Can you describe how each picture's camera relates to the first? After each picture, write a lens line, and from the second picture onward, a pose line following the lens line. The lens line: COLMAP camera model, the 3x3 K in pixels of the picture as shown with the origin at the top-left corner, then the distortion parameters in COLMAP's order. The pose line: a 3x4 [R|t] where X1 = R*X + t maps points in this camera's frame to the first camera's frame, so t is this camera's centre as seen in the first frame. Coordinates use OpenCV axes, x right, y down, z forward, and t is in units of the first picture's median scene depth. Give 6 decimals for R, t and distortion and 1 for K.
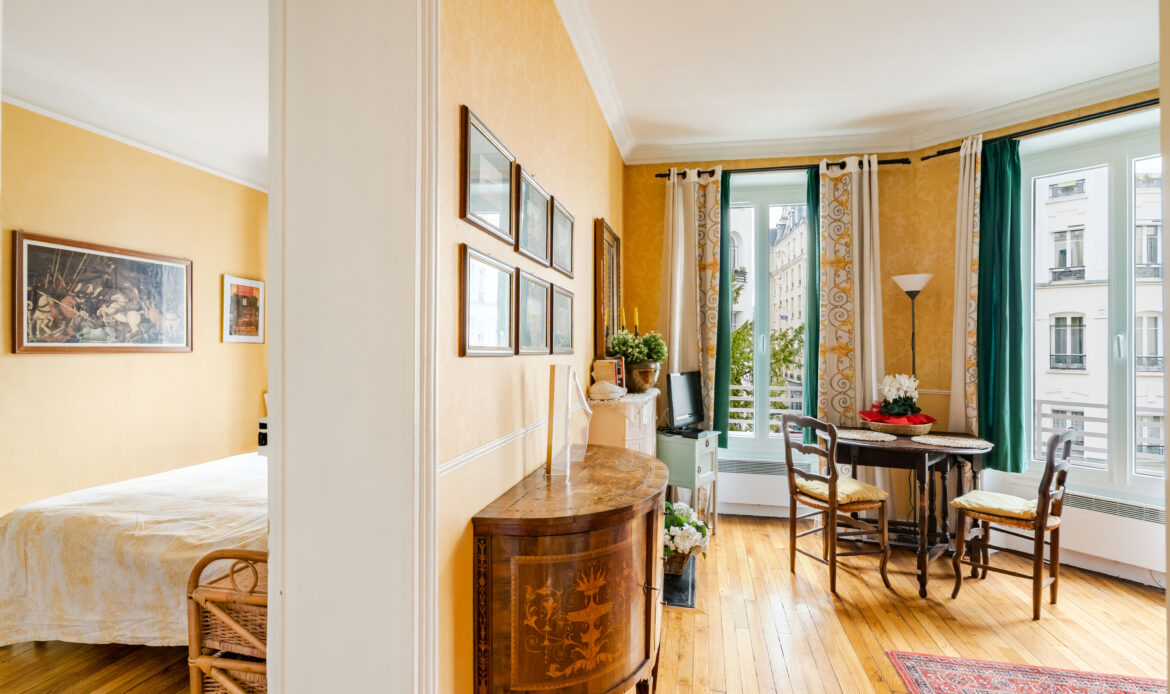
lens RADIAL K [[579.9, 0, 588.3], [0, 579.9, 360.9], [0, 0, 1]] dist [-0.002186, -0.000111]
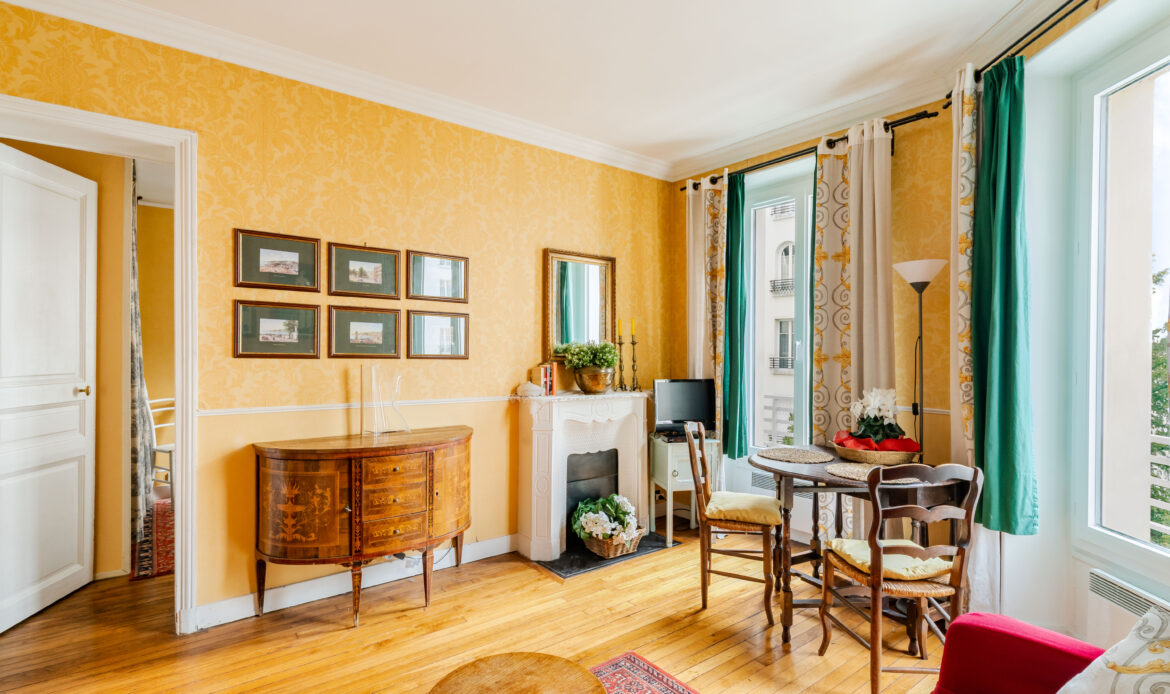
lens RADIAL K [[571.8, 0, 557.2], [0, 571.8, 359.4], [0, 0, 1]] dist [0.000840, 0.000316]
pose [[0.739965, -0.000391, -0.672646, 0.690527], [-0.010806, 0.999864, -0.012468, -0.001160], [0.672559, 0.016494, 0.739860, 0.099597]]
